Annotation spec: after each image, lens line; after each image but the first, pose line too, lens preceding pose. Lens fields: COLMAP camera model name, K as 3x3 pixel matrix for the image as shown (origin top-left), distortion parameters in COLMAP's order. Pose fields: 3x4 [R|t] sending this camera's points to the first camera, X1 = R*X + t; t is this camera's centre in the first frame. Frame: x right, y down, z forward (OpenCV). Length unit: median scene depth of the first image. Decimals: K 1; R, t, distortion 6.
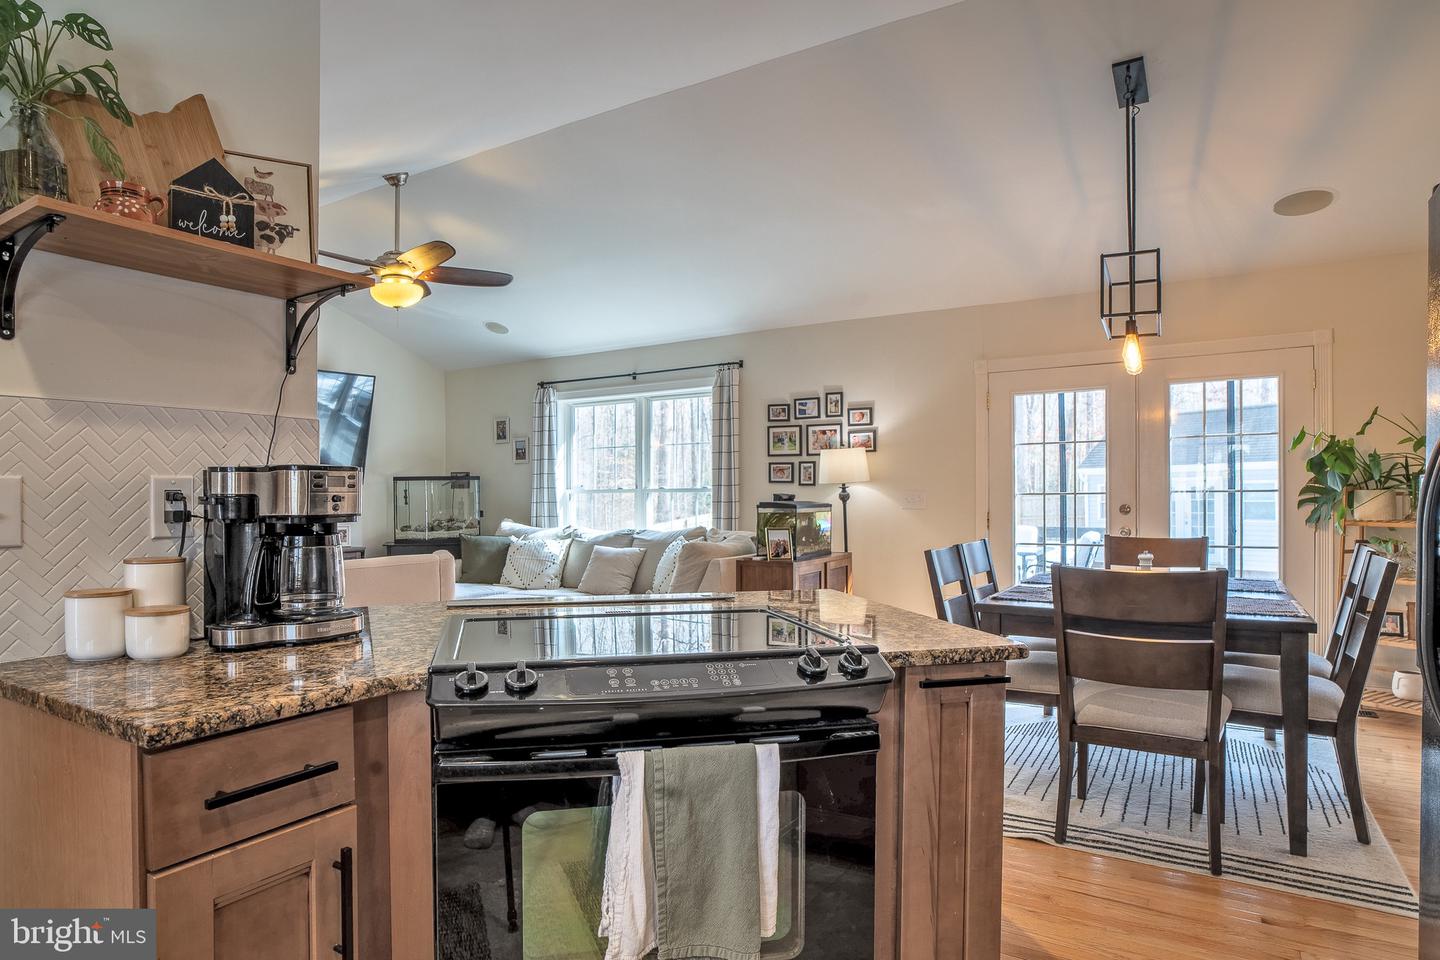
lens RADIAL K [[822.0, 0, 788.7], [0, 822.0, 527.0], [0, 0, 1]] dist [-0.008060, 0.000080]
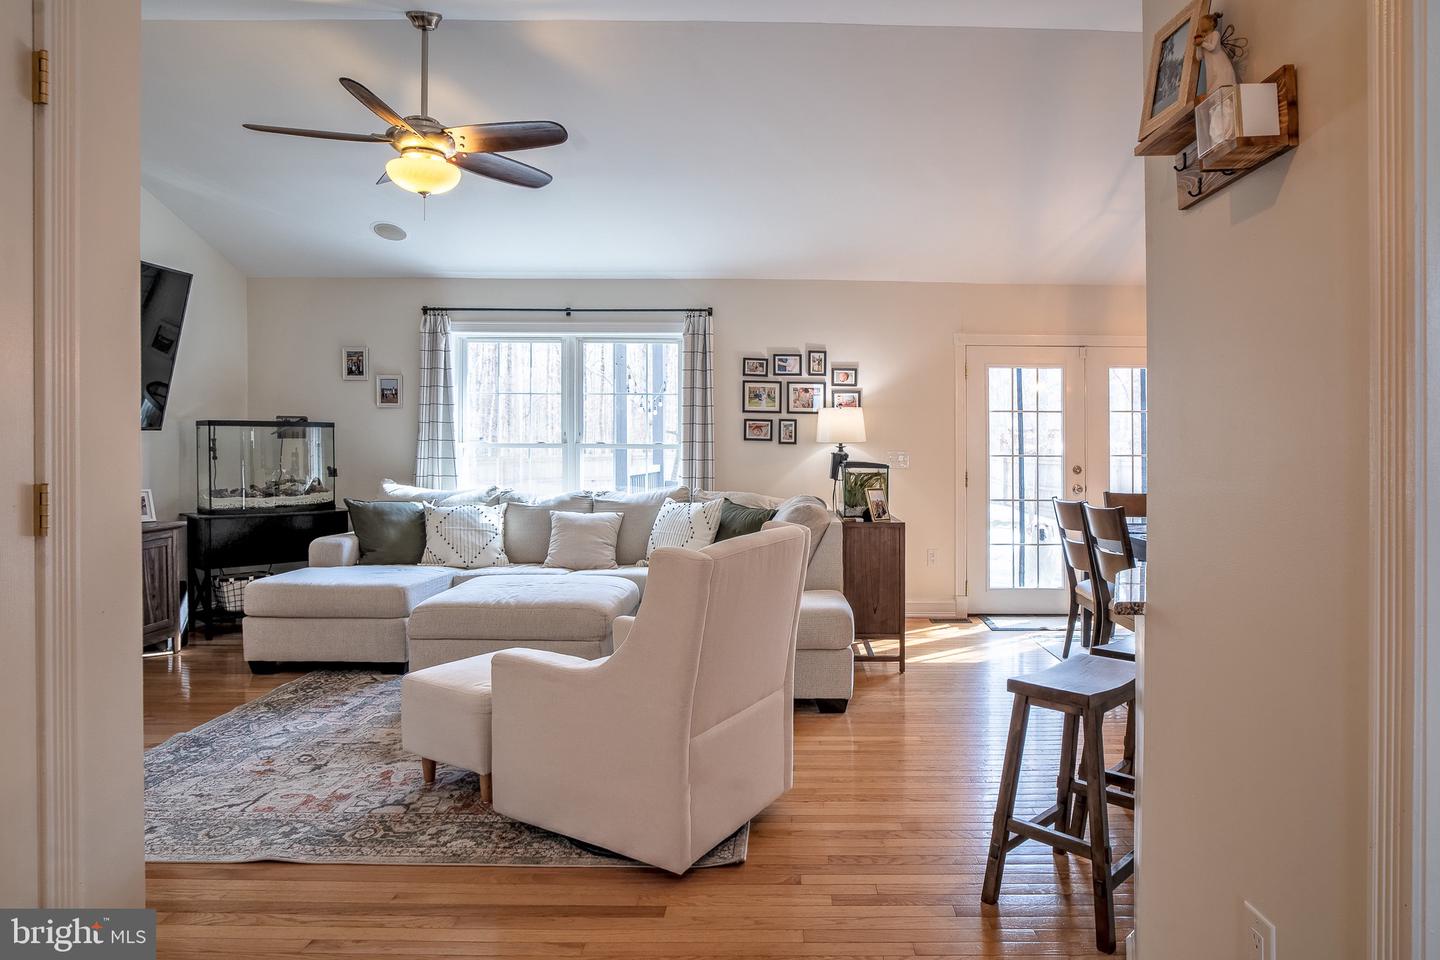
lens RADIAL K [[822.0, 0, 721.8], [0, 822.0, 474.0], [0, 0, 1]] dist [-0.008060, 0.000080]
pose [[0.858332, -0.001228, 0.513093, -0.540140], [0.006790, 0.999937, -0.008965, -0.006603], [-0.513049, 0.011179, 0.858286, 0.202290]]
